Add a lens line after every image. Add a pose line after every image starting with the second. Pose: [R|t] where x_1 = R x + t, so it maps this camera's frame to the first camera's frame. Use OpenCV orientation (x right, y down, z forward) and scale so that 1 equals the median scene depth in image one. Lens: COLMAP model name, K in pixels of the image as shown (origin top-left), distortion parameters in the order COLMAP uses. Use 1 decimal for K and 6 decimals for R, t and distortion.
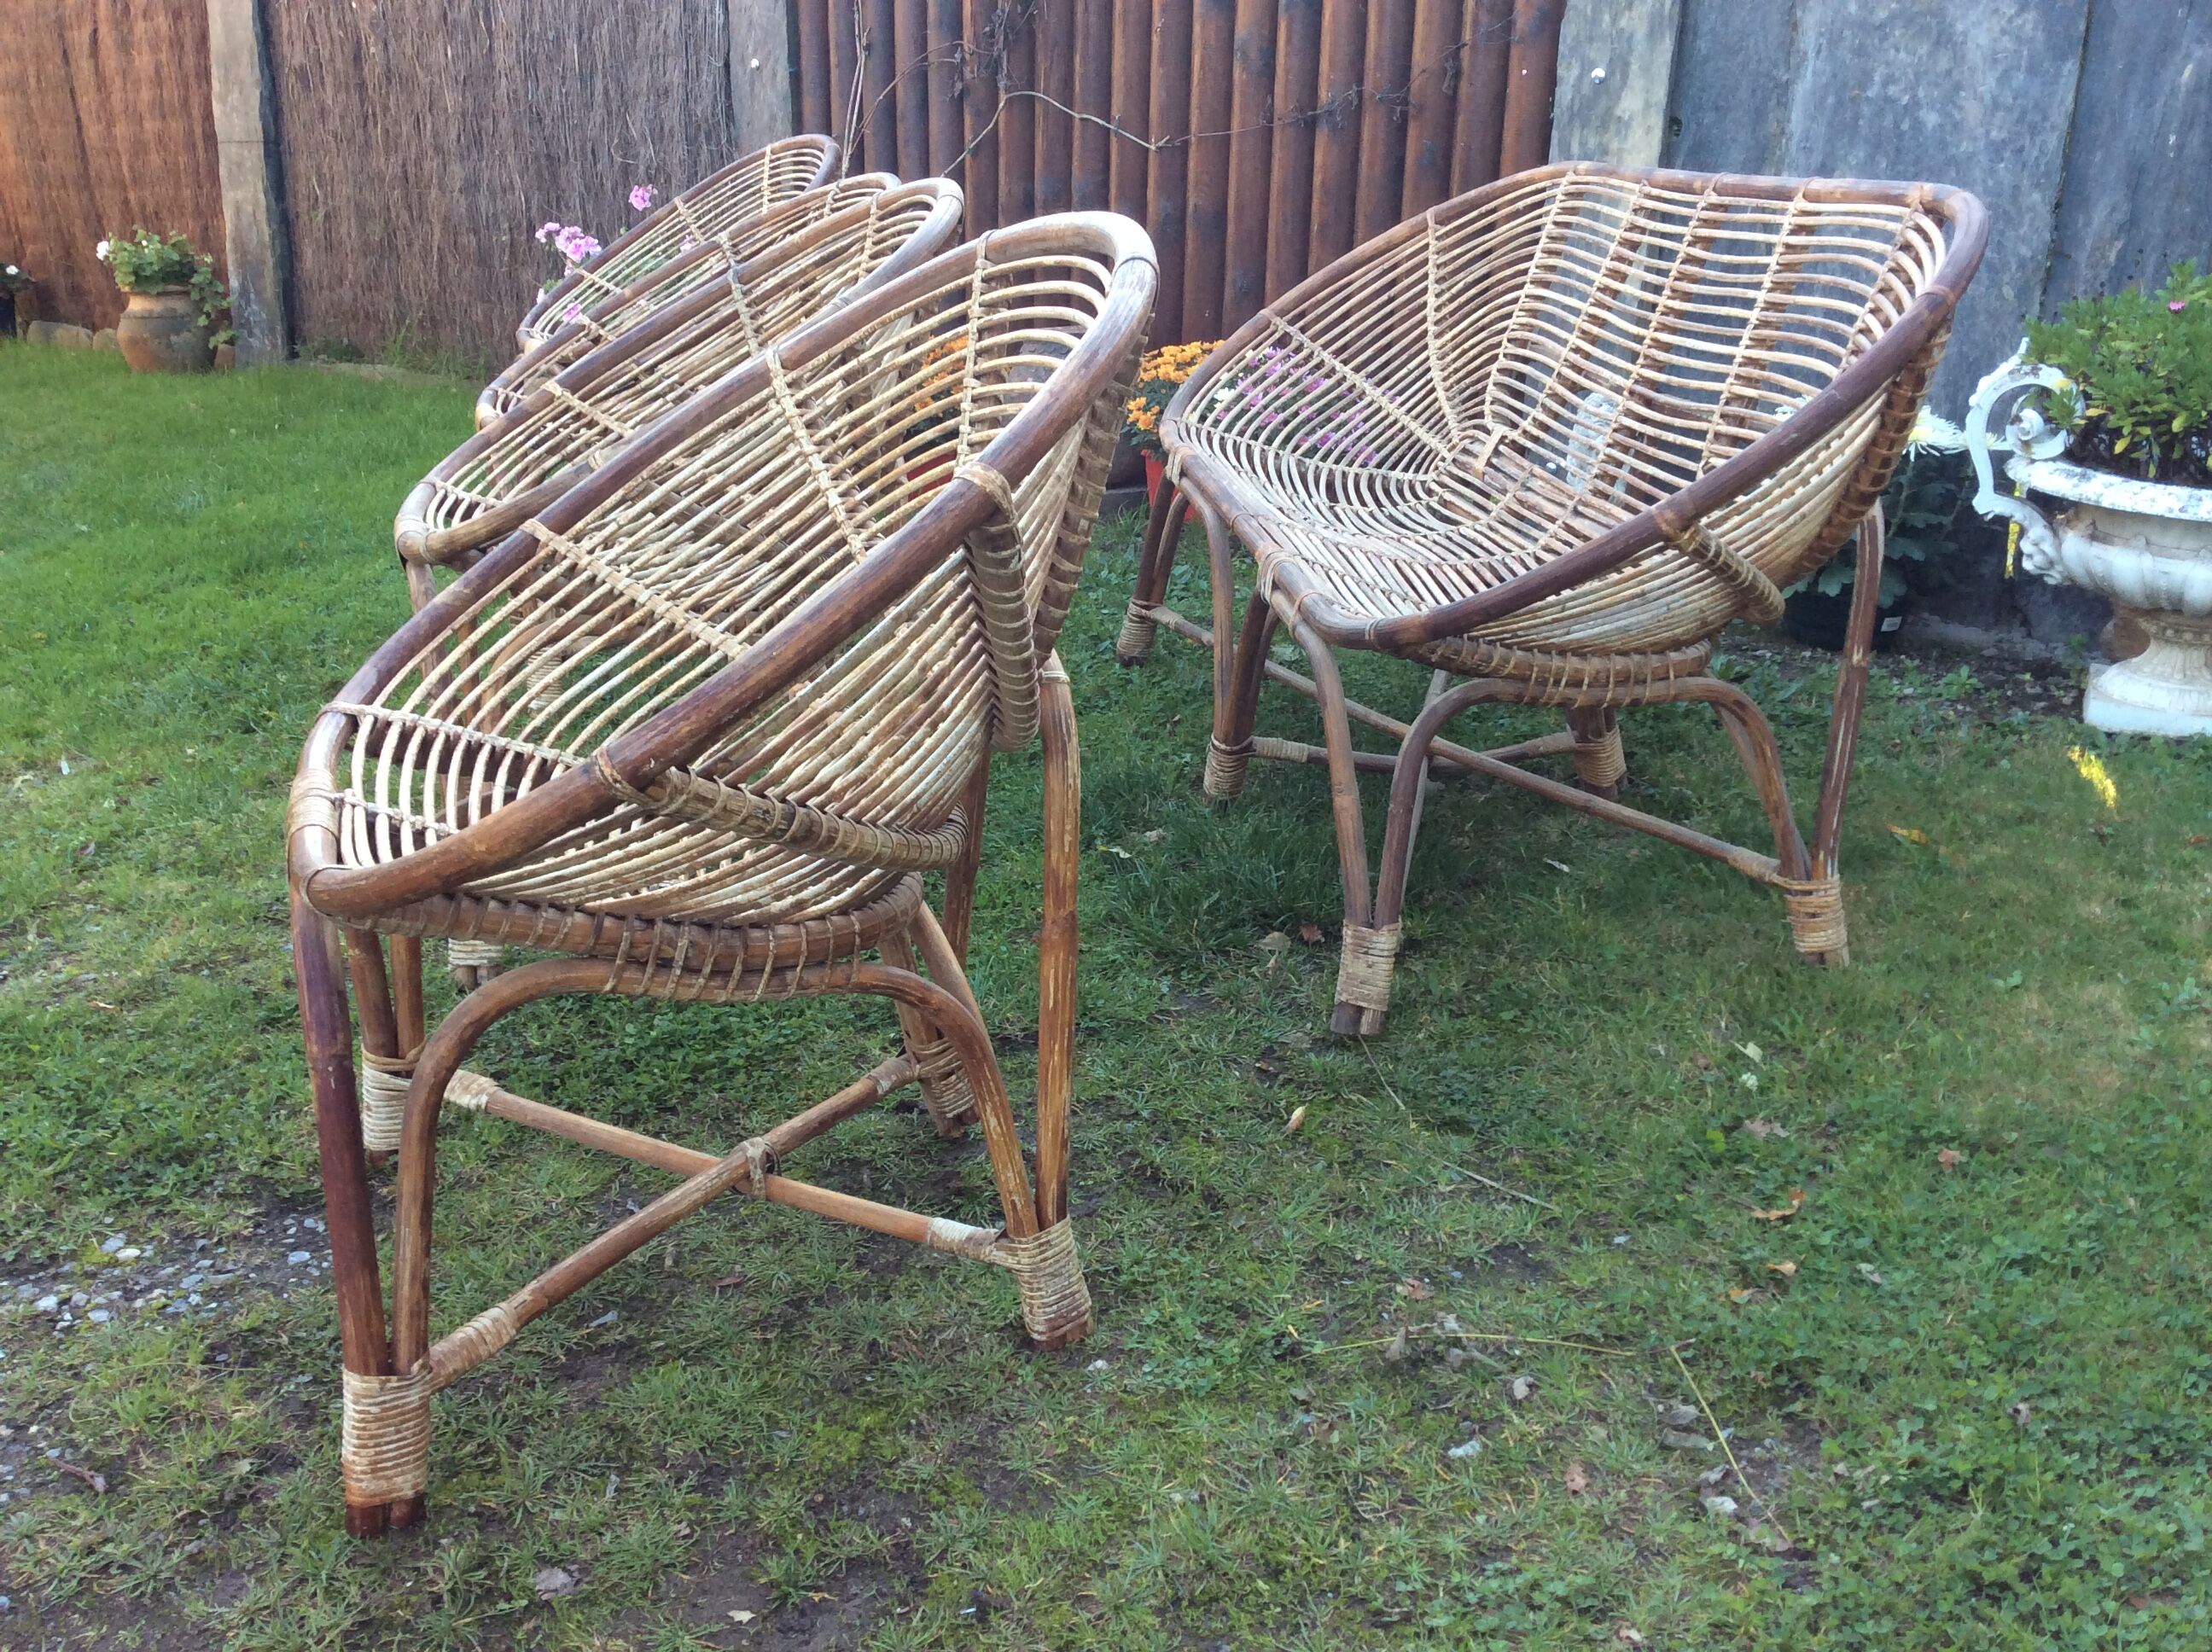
lens RADIAL K [[2006.3, 0, 1112.0], [0, 2006.3, 867.9], [0, 0, 1]] dist [0.067077, -0.125018]
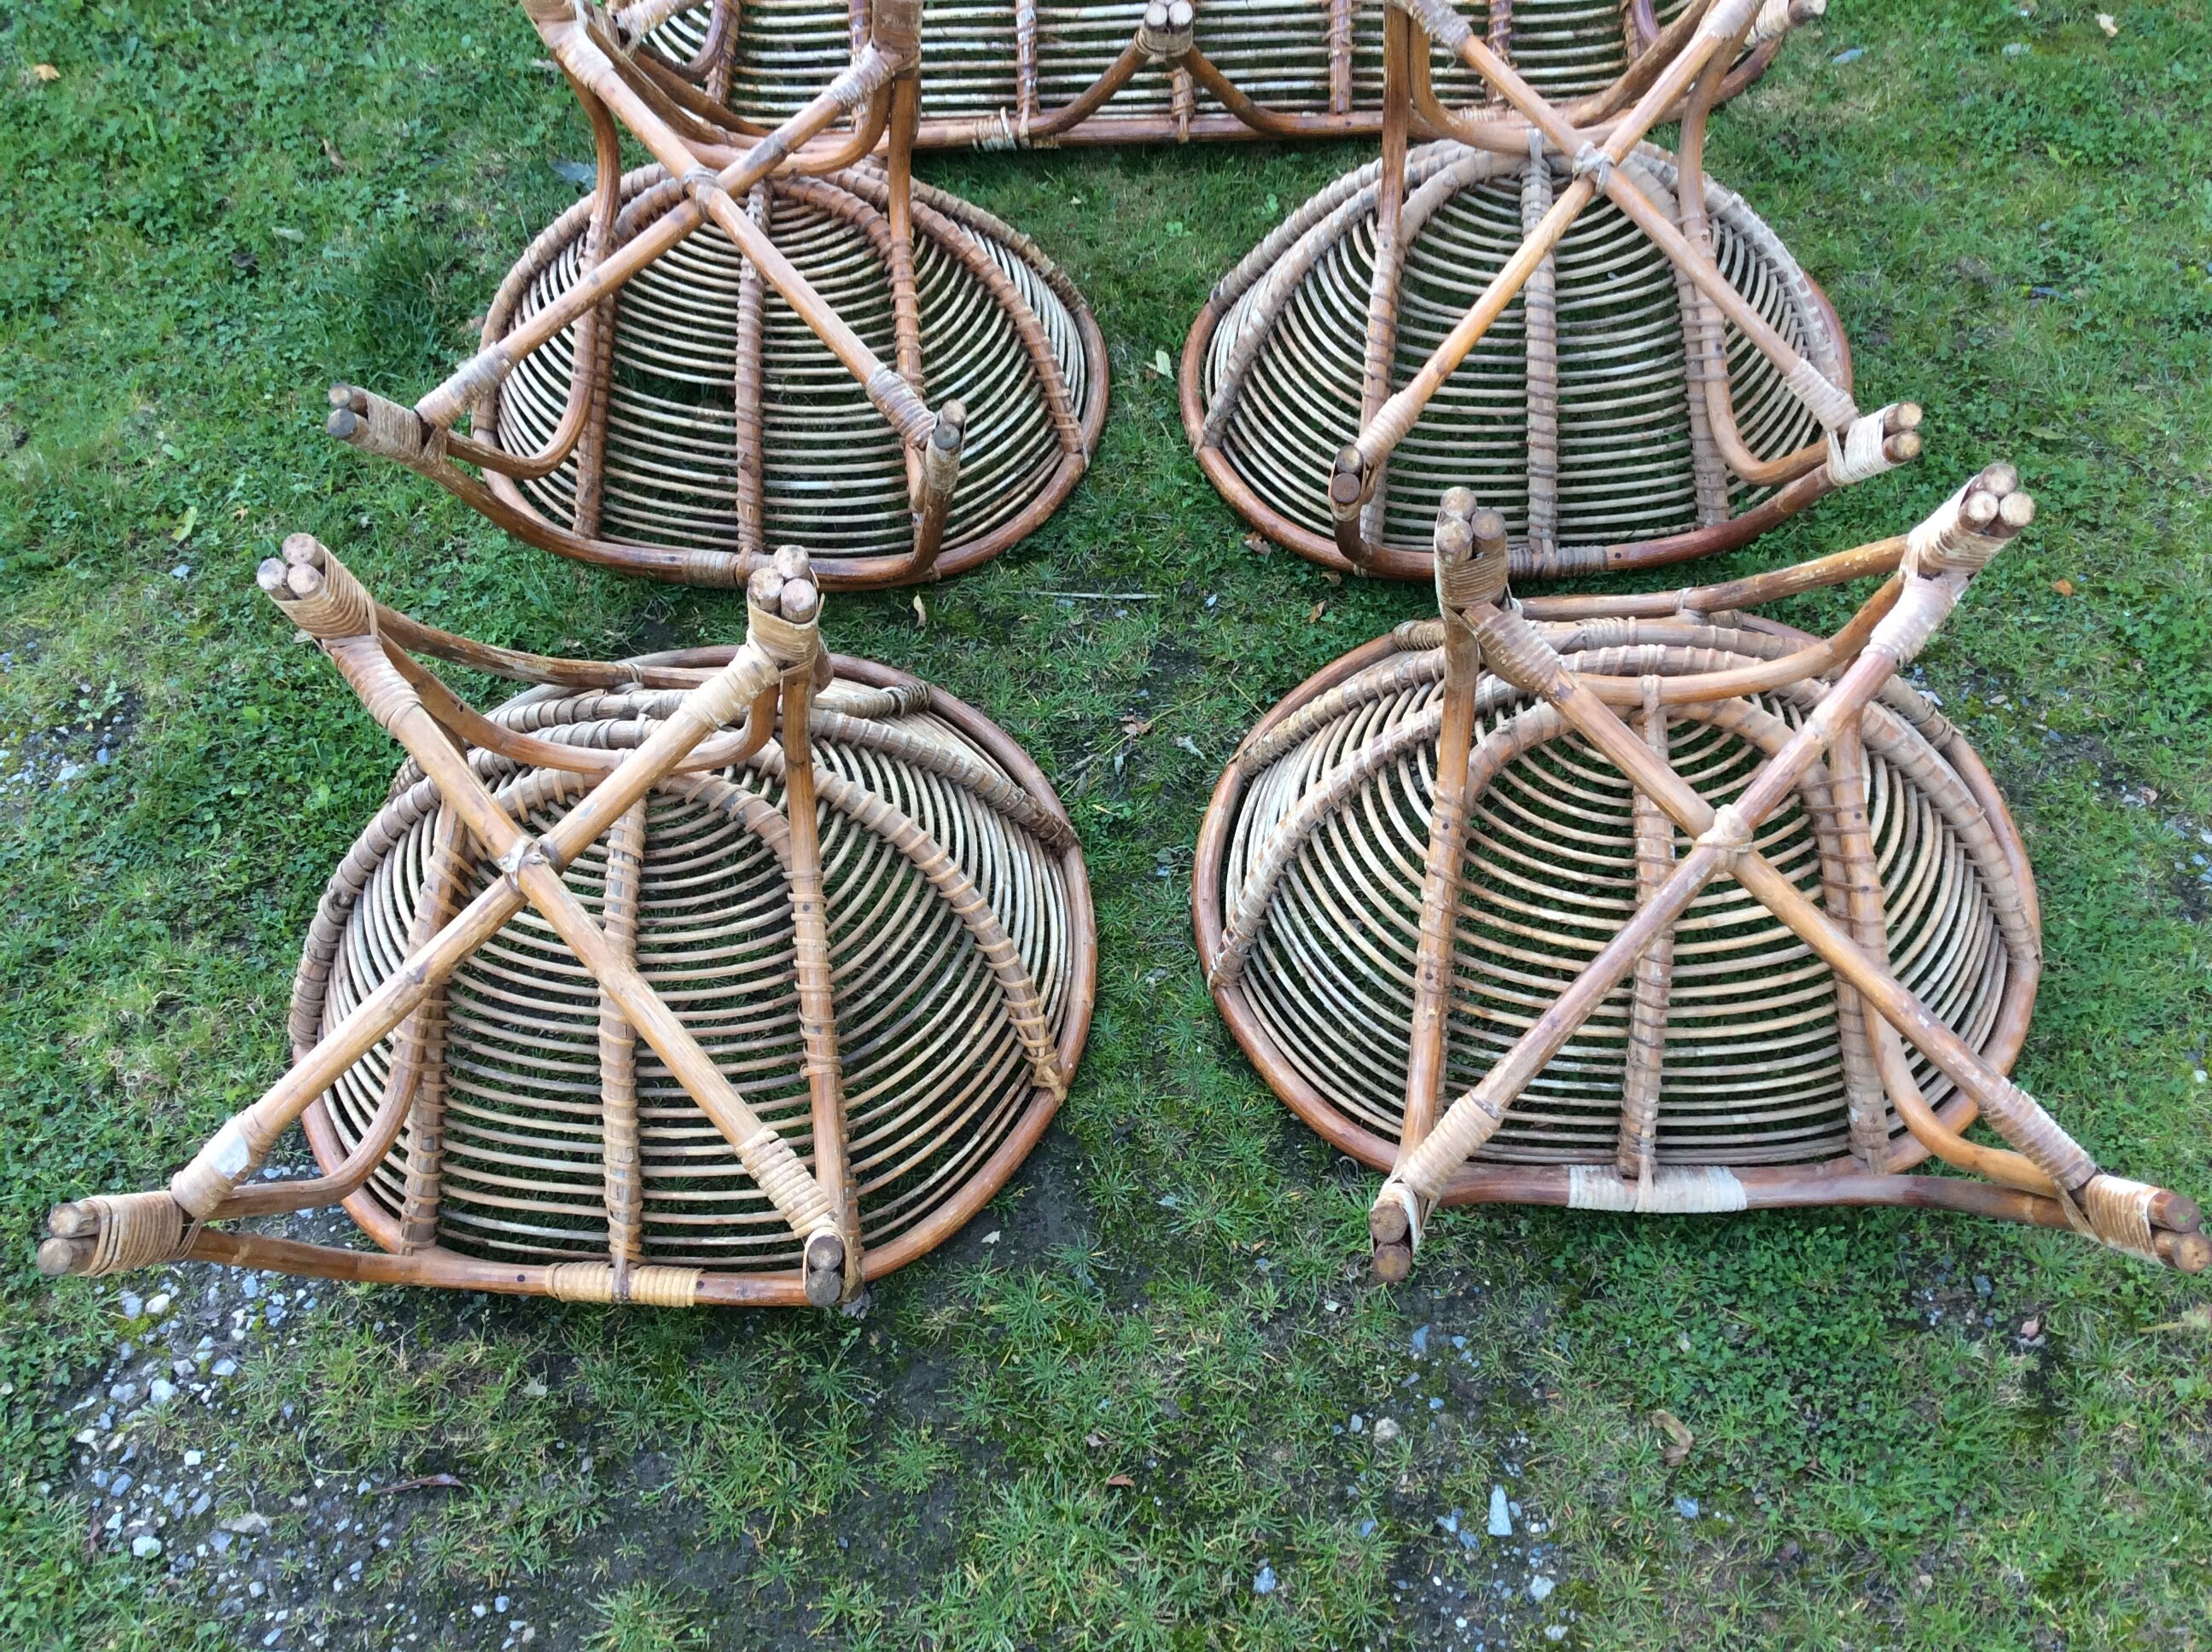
lens RADIAL K [[1976.1, 0, 1112.3], [0, 1976.1, 870.2], [0, 0, 1]] dist [0.099308, -0.179561]
pose [[0.763510, -0.513123, 0.392119, -0.205638], [0.241009, 0.789720, 0.564142, -0.220487], [-0.599139, -0.336224, 0.726626, 0.029853]]
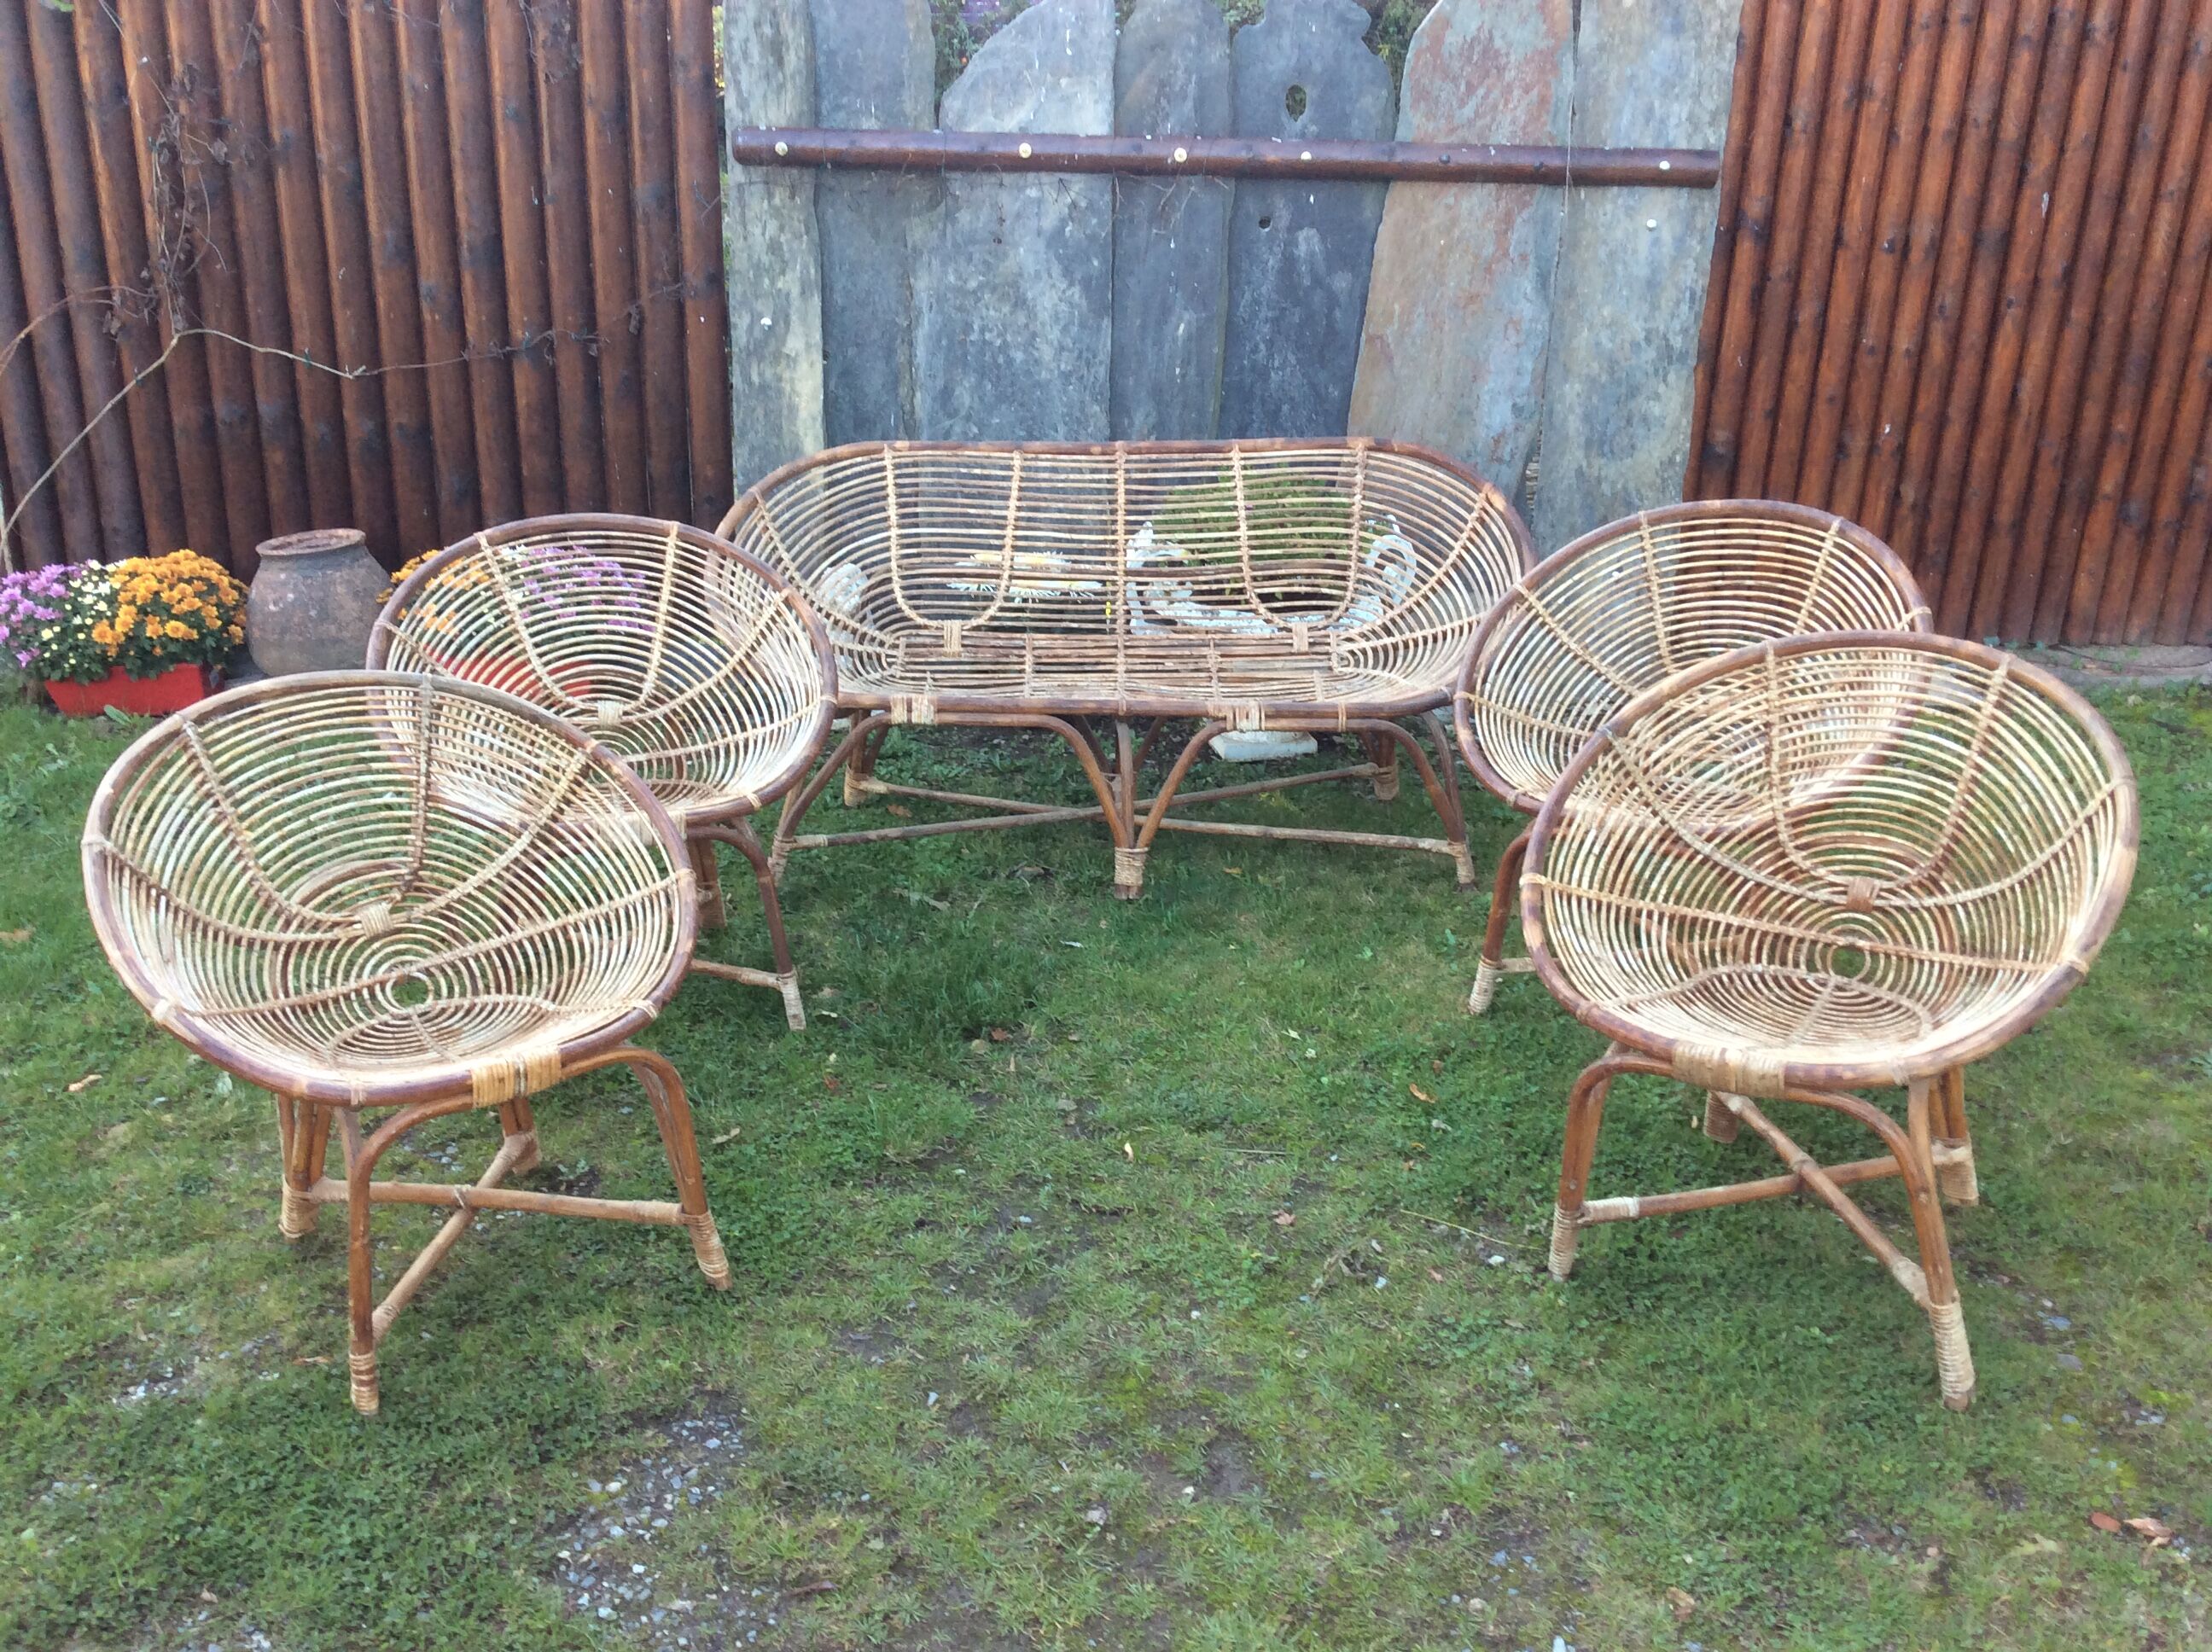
lens RADIAL K [[2006.3, 0, 1106.8], [0, 2006.3, 853.4], [0, 0, 1]] dist [0.131022, -0.265850]
pose [[0.797048, -0.222843, 0.561299, -0.472997], [0.208123, 0.973851, 0.091097, -0.159449], [-0.566922, 0.044210, 0.822585, -0.218440]]
